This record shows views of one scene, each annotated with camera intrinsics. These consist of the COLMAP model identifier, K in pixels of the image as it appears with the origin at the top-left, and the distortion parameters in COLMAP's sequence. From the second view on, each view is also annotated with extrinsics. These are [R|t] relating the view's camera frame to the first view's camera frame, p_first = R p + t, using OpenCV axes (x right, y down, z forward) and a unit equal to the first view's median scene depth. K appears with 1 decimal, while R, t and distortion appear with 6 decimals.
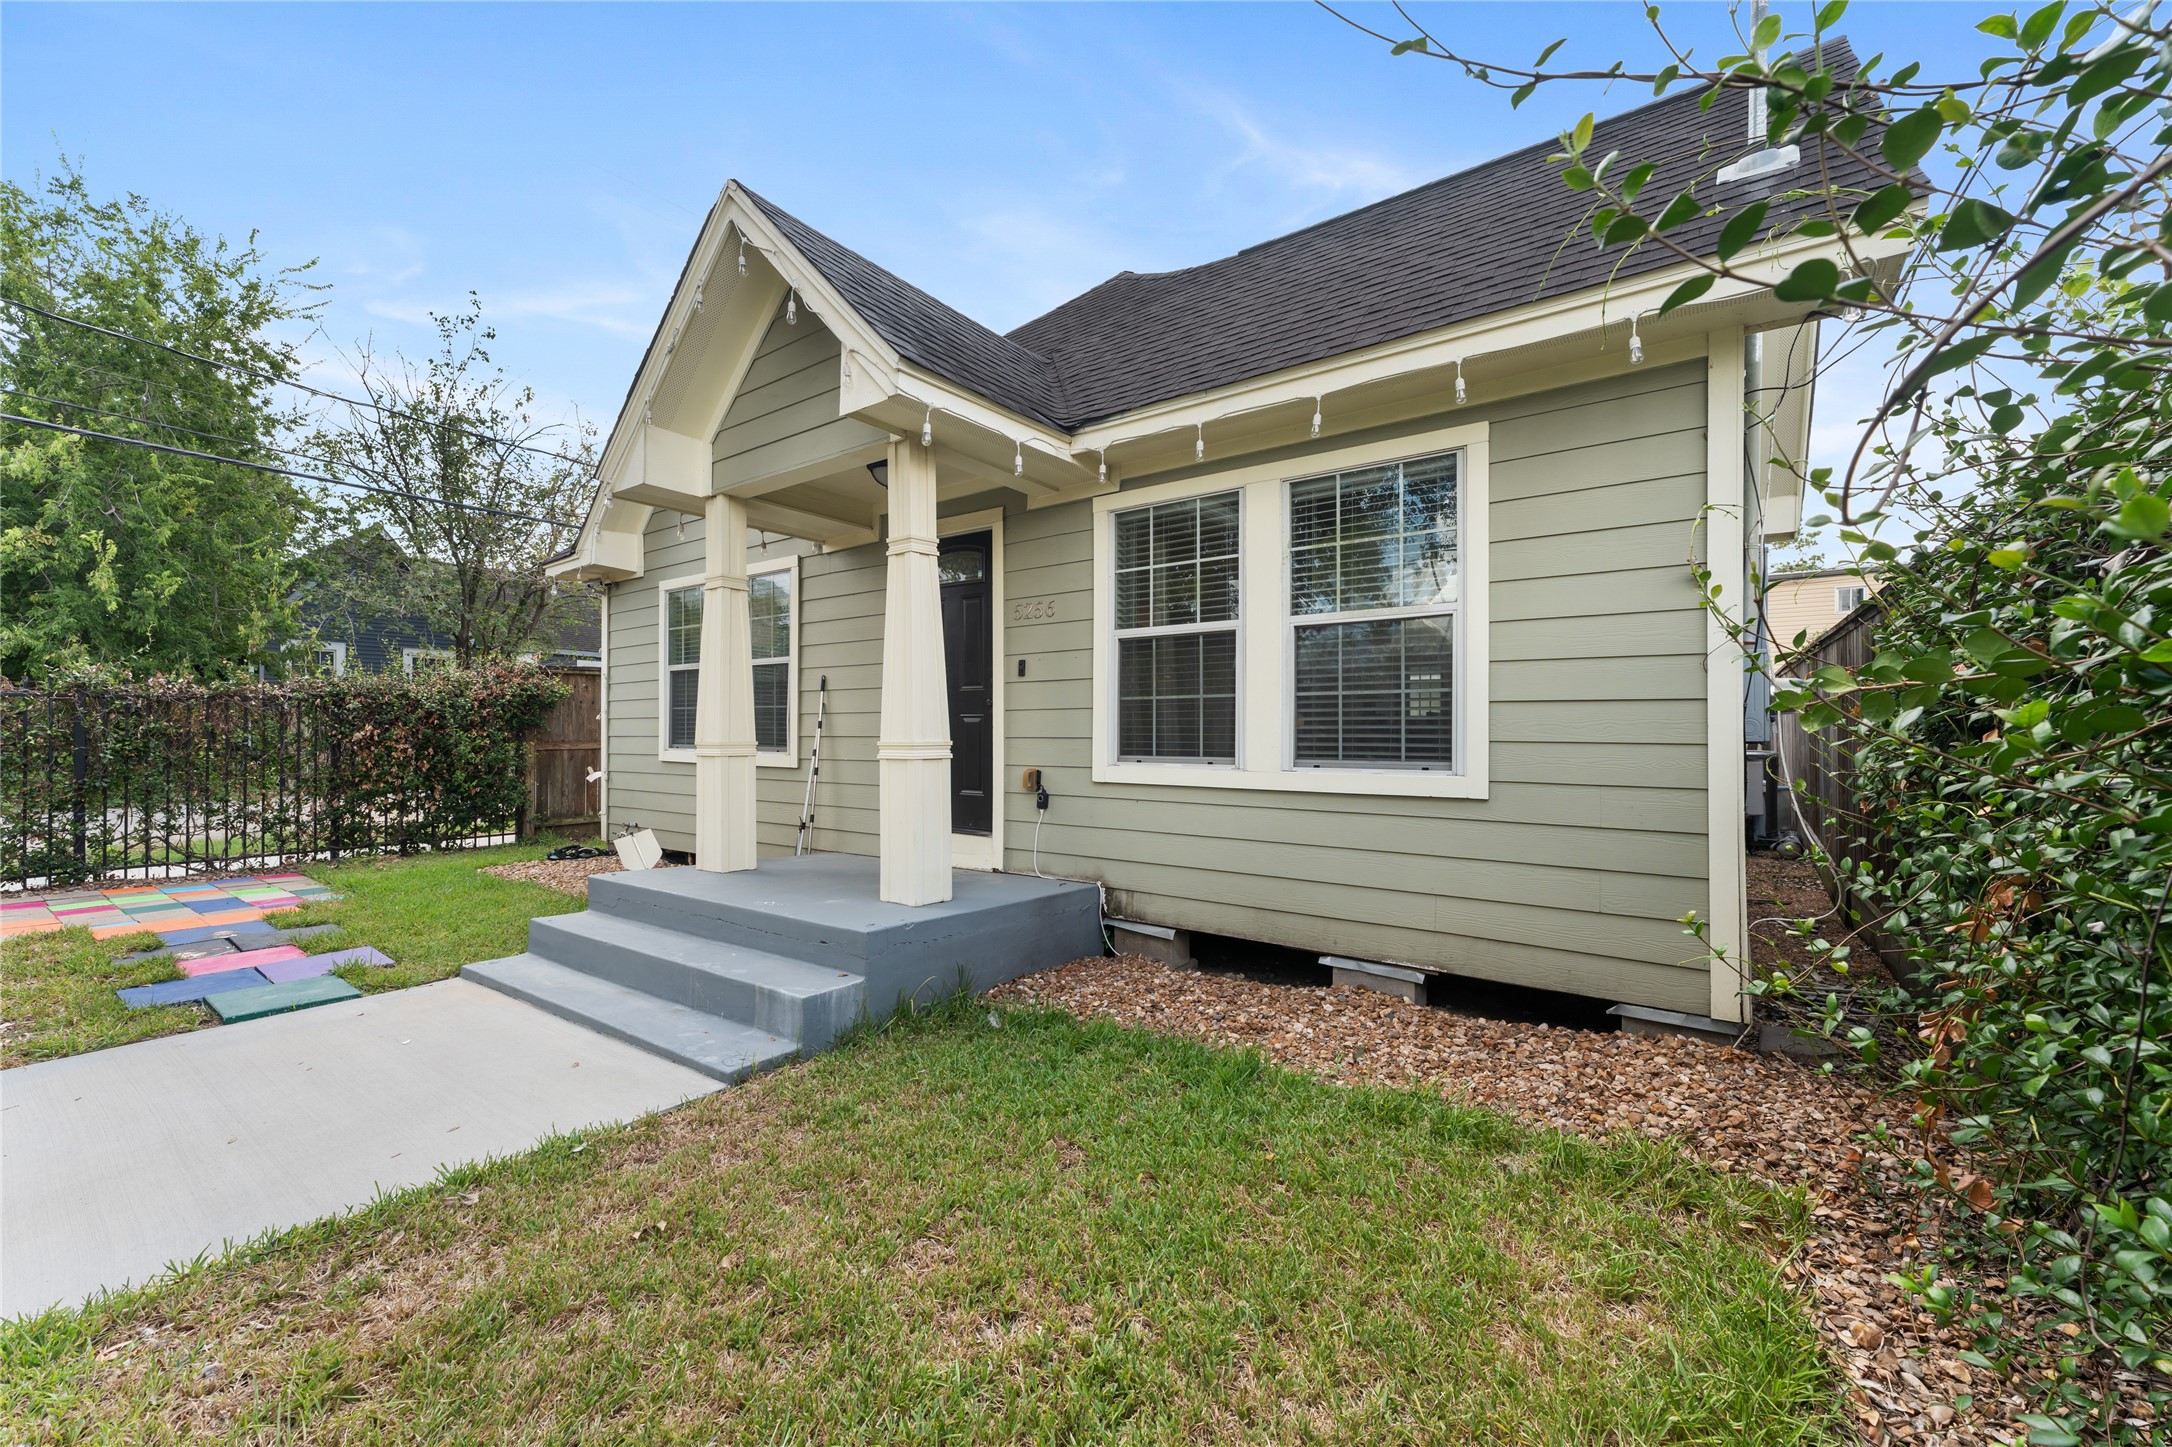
lens RADIAL K [[859.5, 0, 1075.5], [0, 859.5, 723.9], [0, 0, 1]] dist [-0.000643, 0.000056]
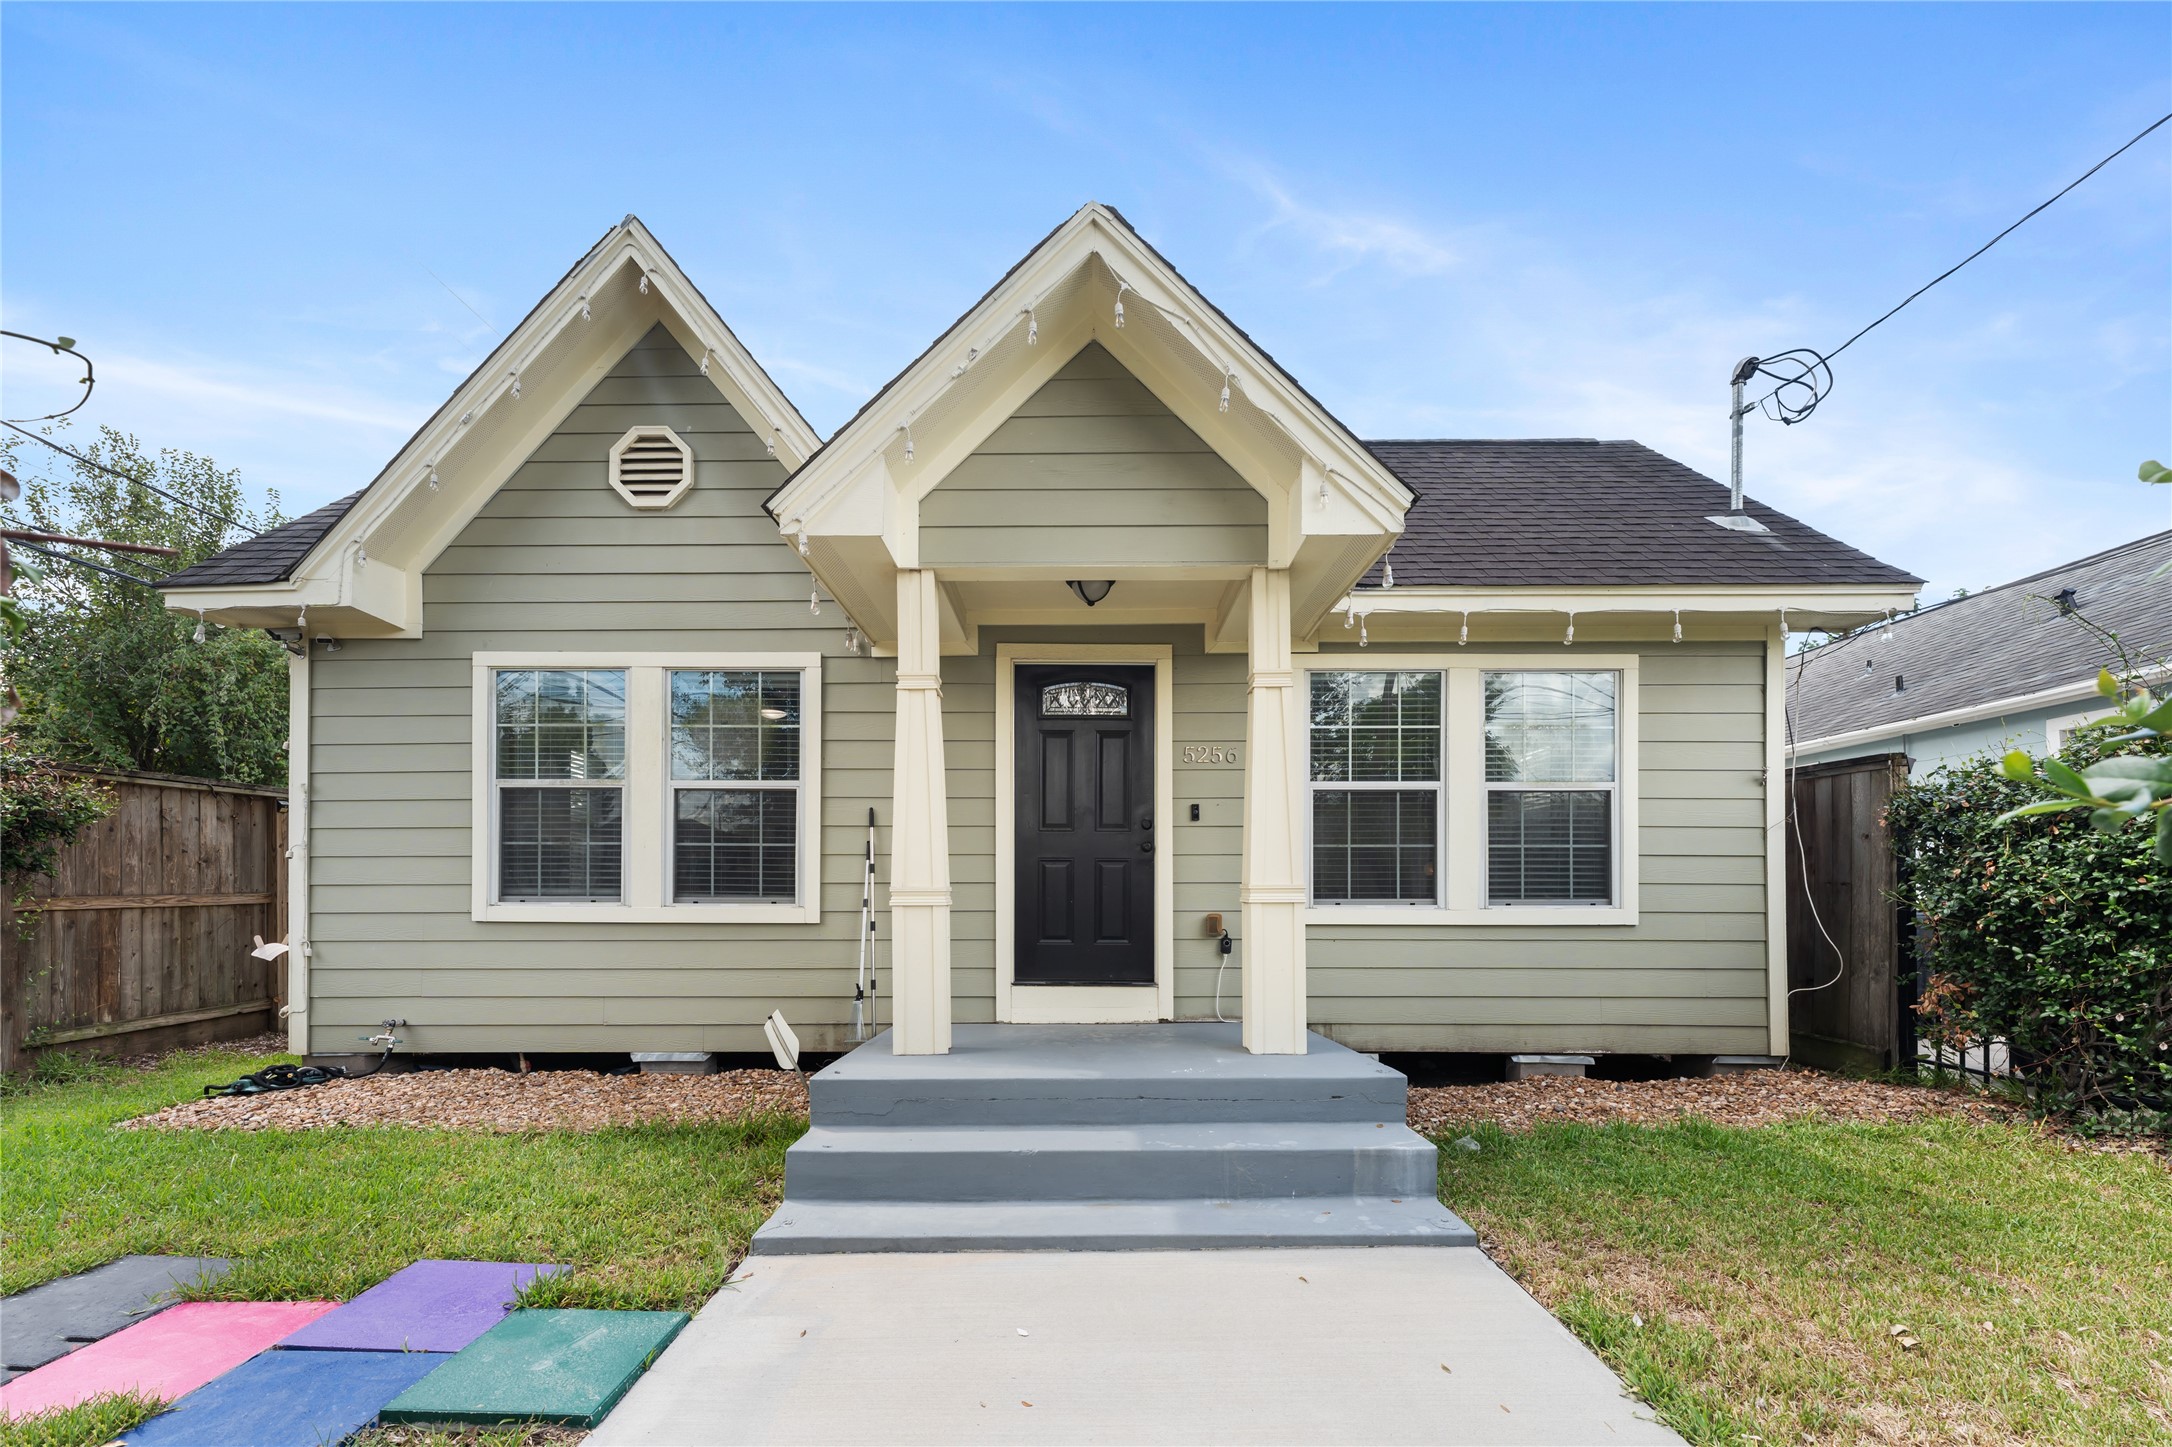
lens RADIAL K [[859.5, 0, 1043.6], [0, 859.5, 888.7], [0, 0, 1]] dist [-0.000643, 0.000056]
pose [[0.807384, -0.002295, 0.590021, -0.917199], [-0.005182, 0.999926, 0.010980, 0.014443], [-0.590003, -0.011922, 0.807313, 0.358898]]
